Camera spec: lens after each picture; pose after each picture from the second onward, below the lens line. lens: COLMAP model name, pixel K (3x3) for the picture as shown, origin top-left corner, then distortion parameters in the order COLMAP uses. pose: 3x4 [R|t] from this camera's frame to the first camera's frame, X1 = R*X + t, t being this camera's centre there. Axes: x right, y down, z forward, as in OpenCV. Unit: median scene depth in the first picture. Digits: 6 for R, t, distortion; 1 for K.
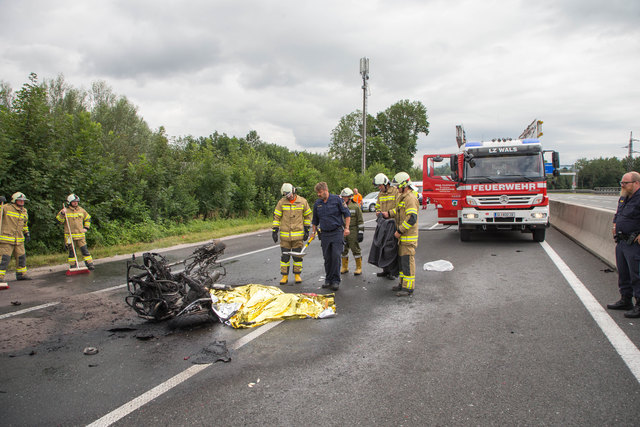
lens RADIAL K [[427.9, 0, 324.0], [0, 427.9, 214.5], [0, 0, 1]] dist [-0.072874, 0.035301]
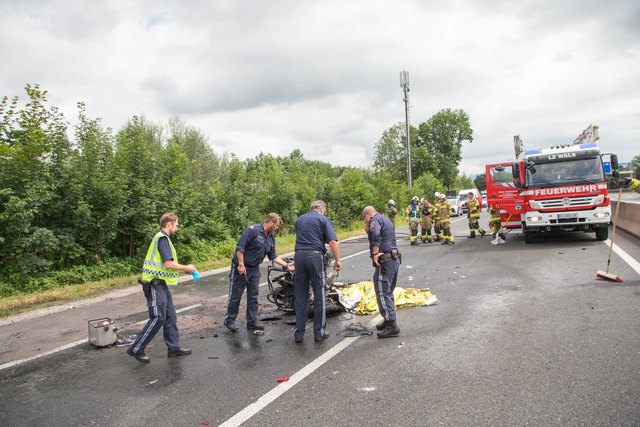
lens RADIAL K [[427.9, 0, 324.0], [0, 427.9, 214.5], [0, 0, 1]] dist [-0.072874, 0.035301]
pose [[0.993449, -0.051963, -0.101783, -0.073720], [0.048456, 0.998153, -0.036633, 0.005581], [0.103498, 0.031461, 0.994132, -0.114187]]
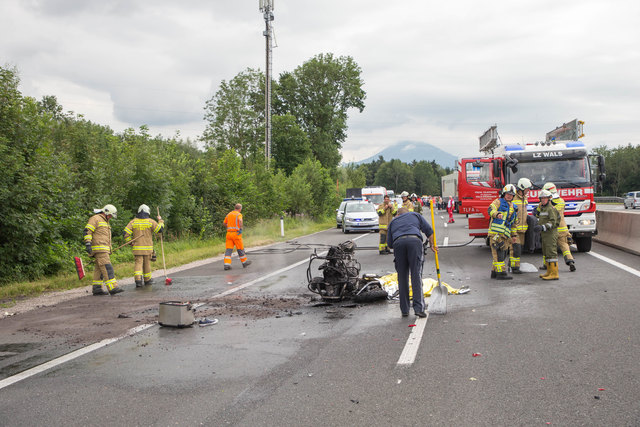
lens RADIAL K [[751.9, 0, 320.0], [0, 751.9, 213.5], [0, 0, 1]] dist [0.123200, -0.010568]
pose [[0.979798, -0.013169, 0.199556, -0.398439], [0.021676, 0.998944, -0.040503, 0.036422], [-0.198812, 0.044010, 0.979049, -0.538455]]
